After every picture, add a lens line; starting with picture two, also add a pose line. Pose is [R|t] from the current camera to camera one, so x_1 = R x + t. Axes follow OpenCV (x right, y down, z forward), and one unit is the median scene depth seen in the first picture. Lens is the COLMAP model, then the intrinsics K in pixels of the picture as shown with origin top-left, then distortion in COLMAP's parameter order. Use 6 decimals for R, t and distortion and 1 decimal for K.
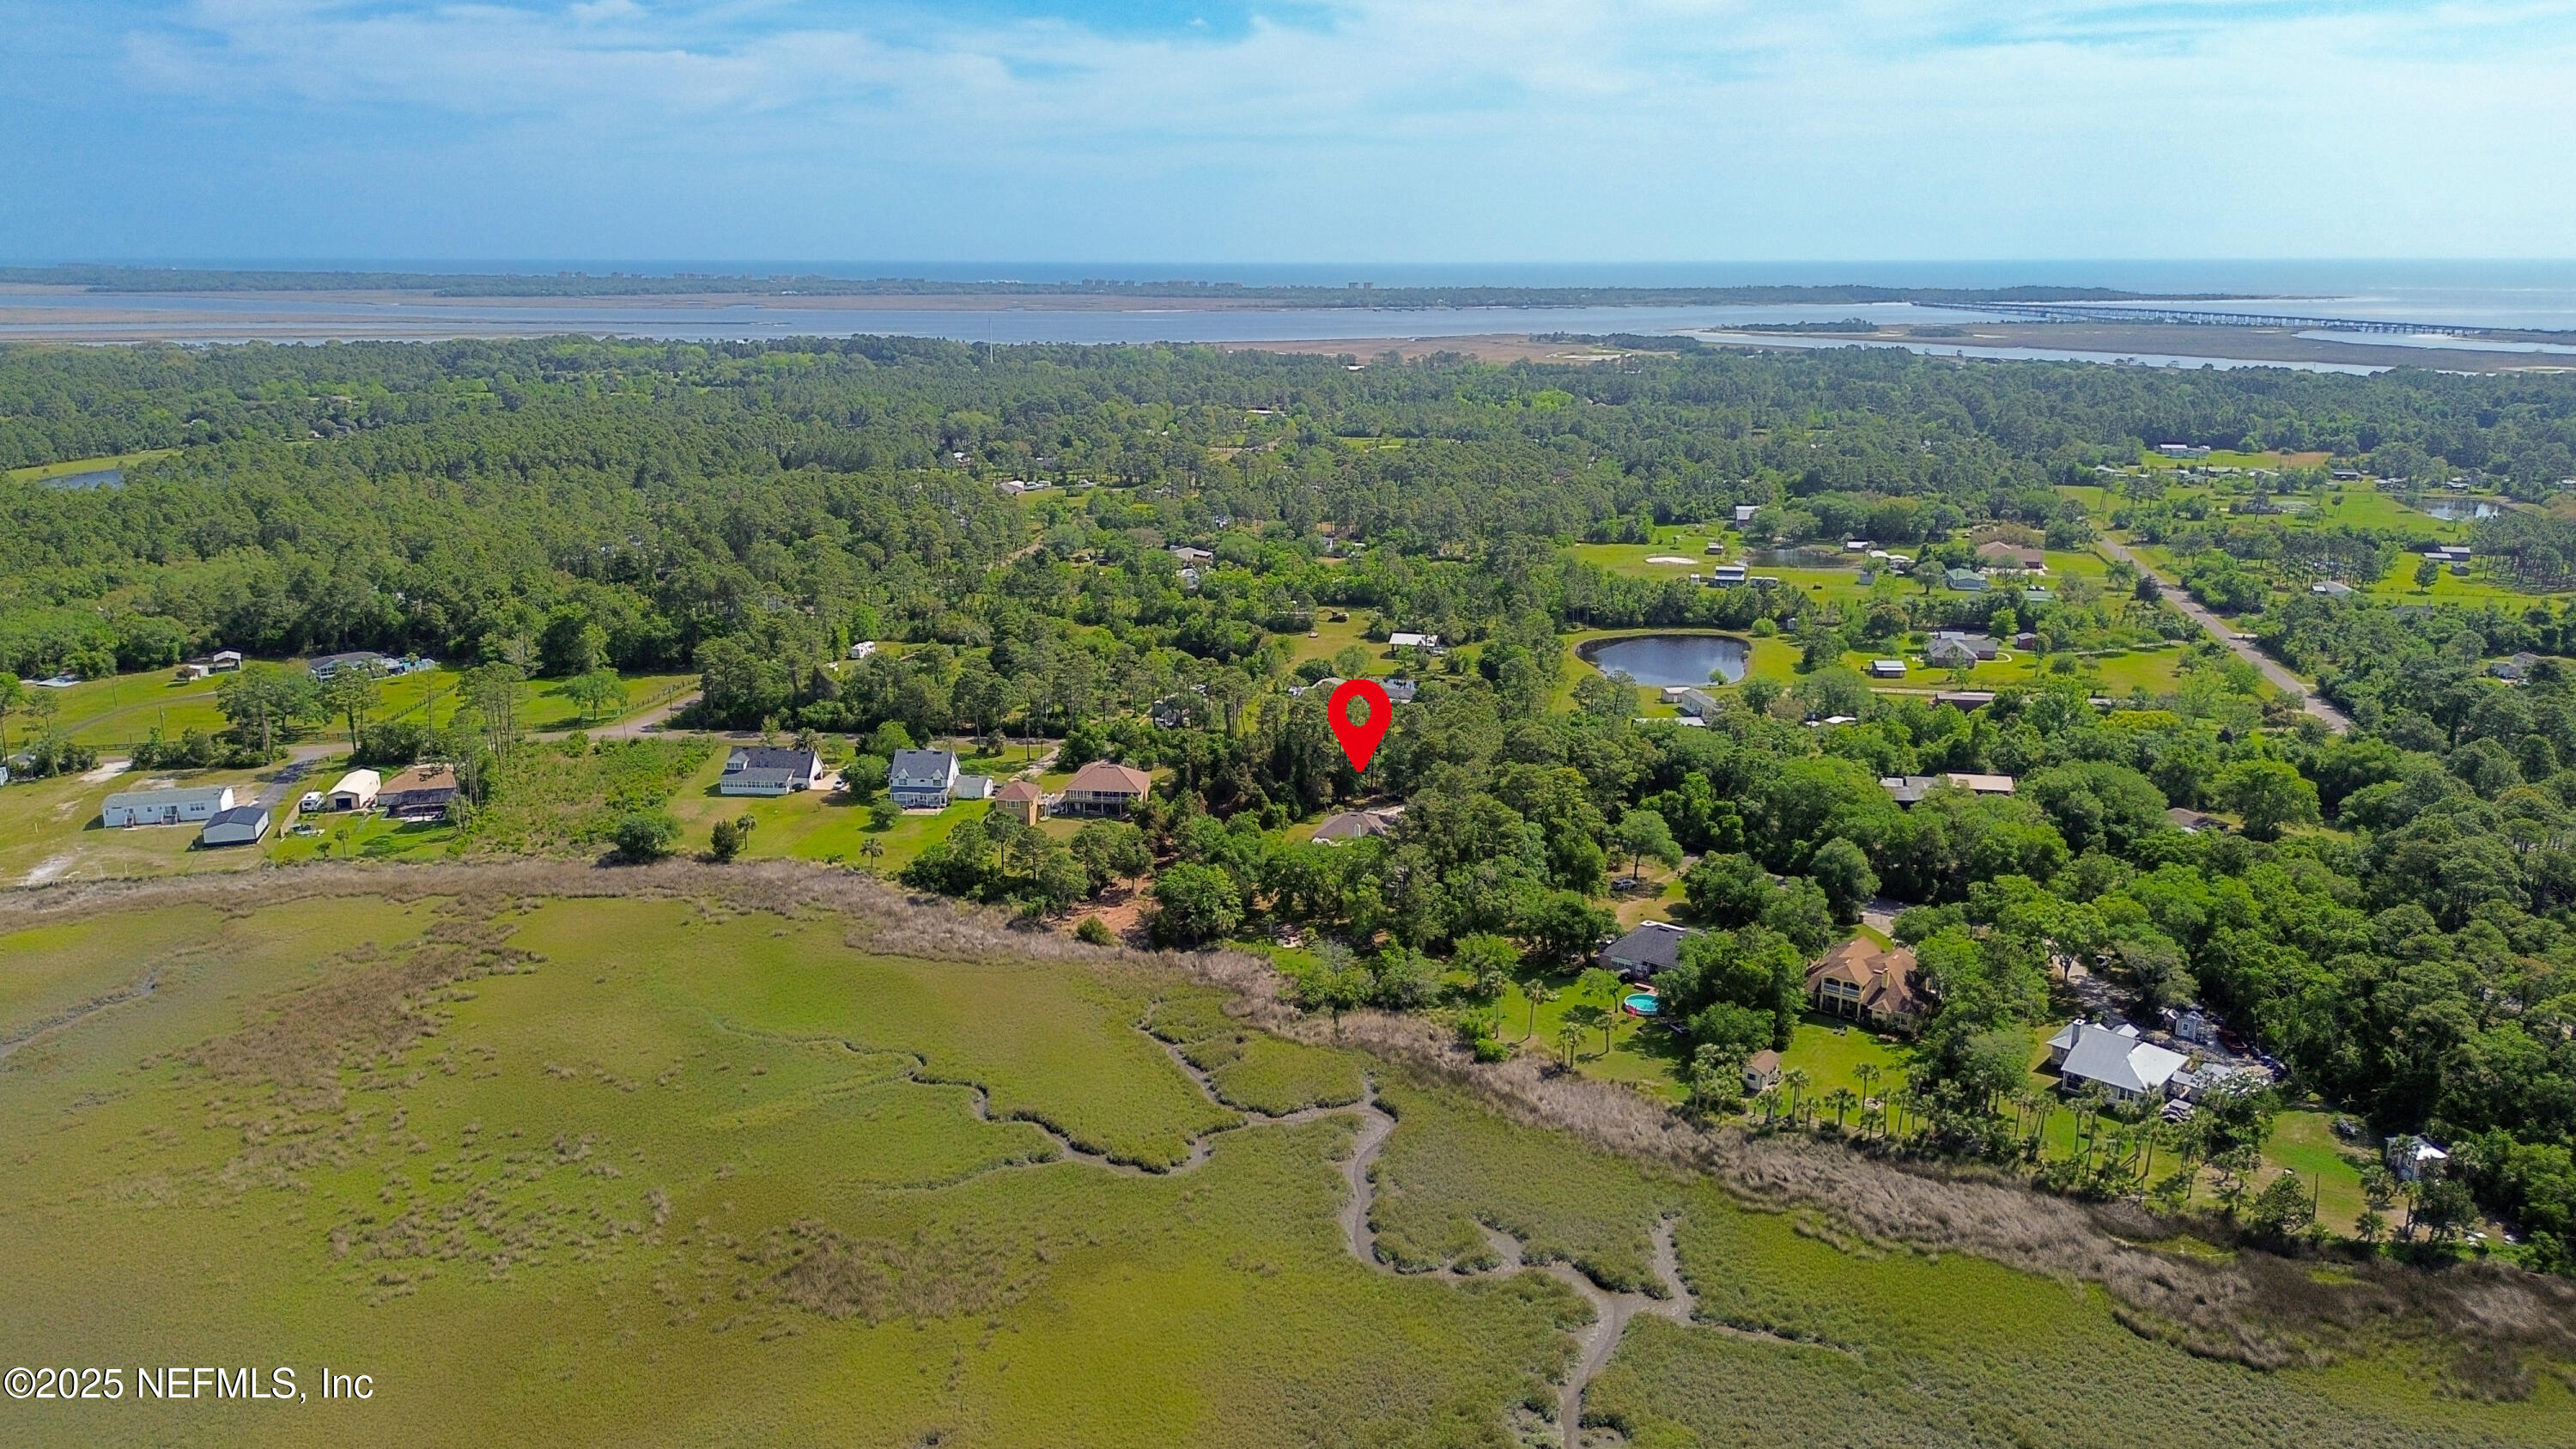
lens RADIAL K [[1857.4, 0, 1297.9], [0, 1857.4, 719.5], [0, 0, 1]] dist [0.103740, -0.147742]
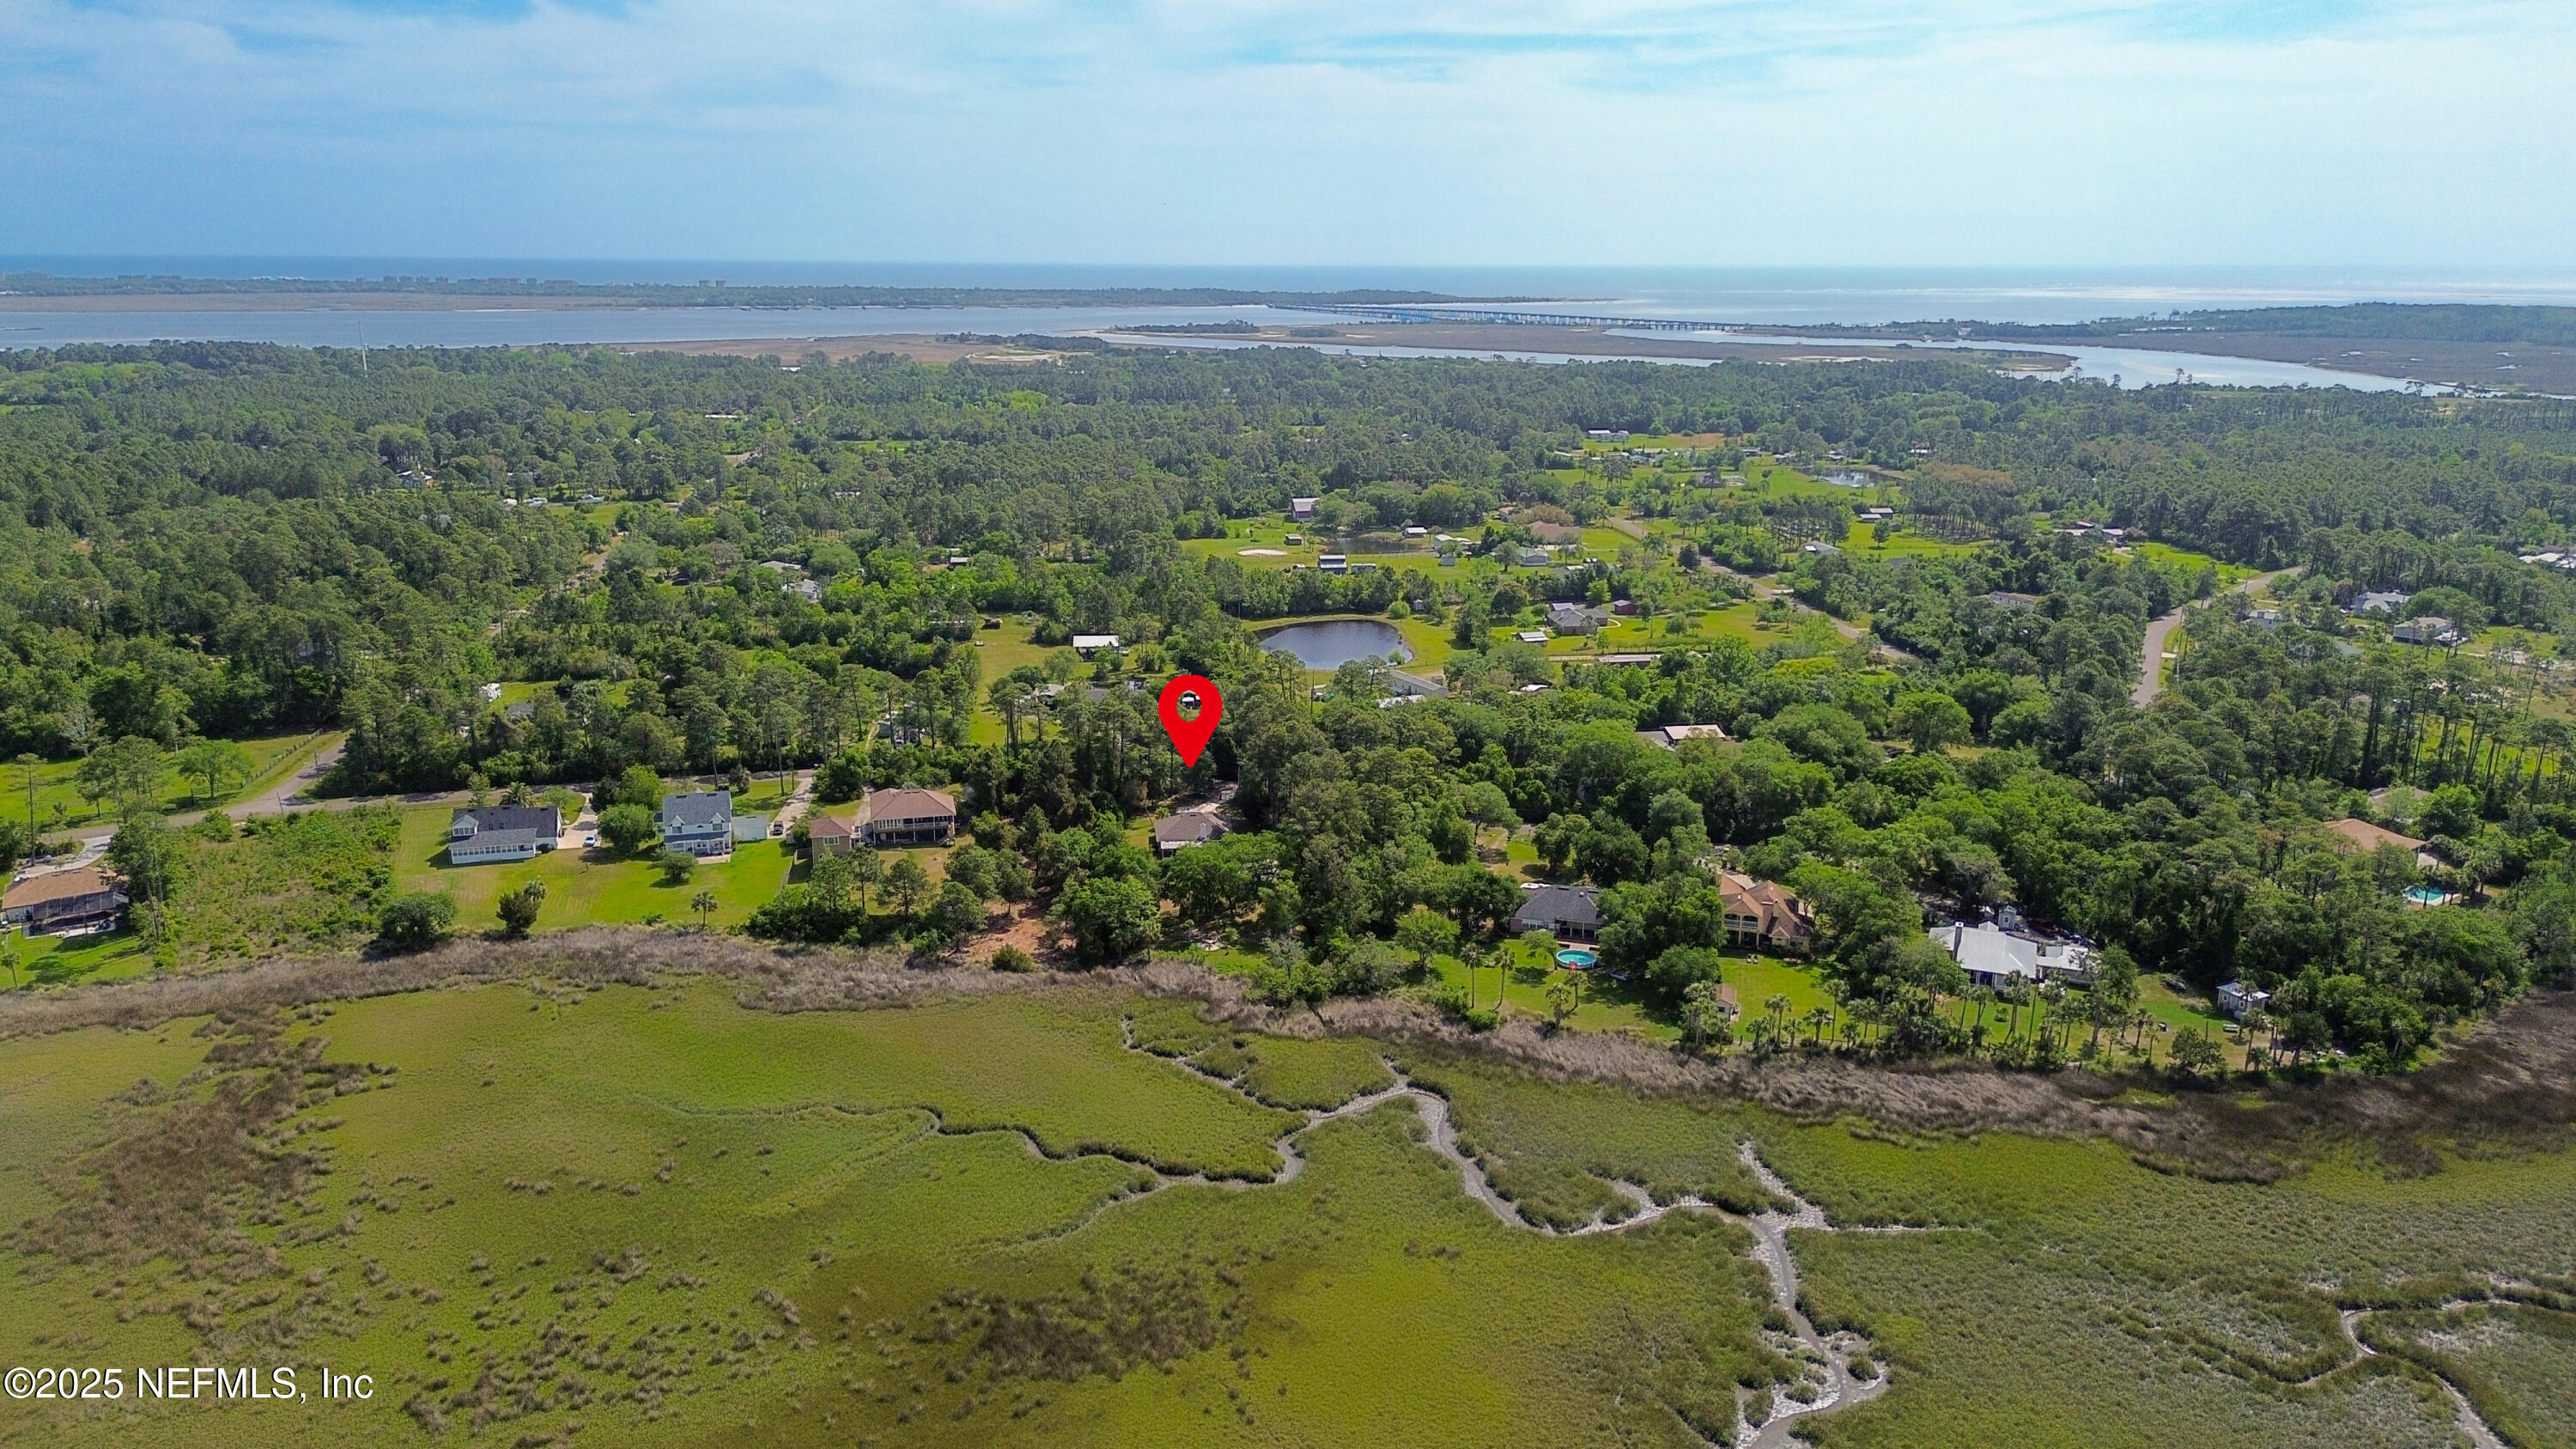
lens RADIAL K [[1857.4, 0, 1297.9], [0, 1857.4, 719.5], [0, 0, 1]] dist [0.103740, -0.147742]
pose [[0.937051, -0.079978, 0.339910, -0.205777], [0.080142, 0.996691, 0.013582, -0.007149], [-0.339872, 0.014514, 0.940360, 0.033732]]
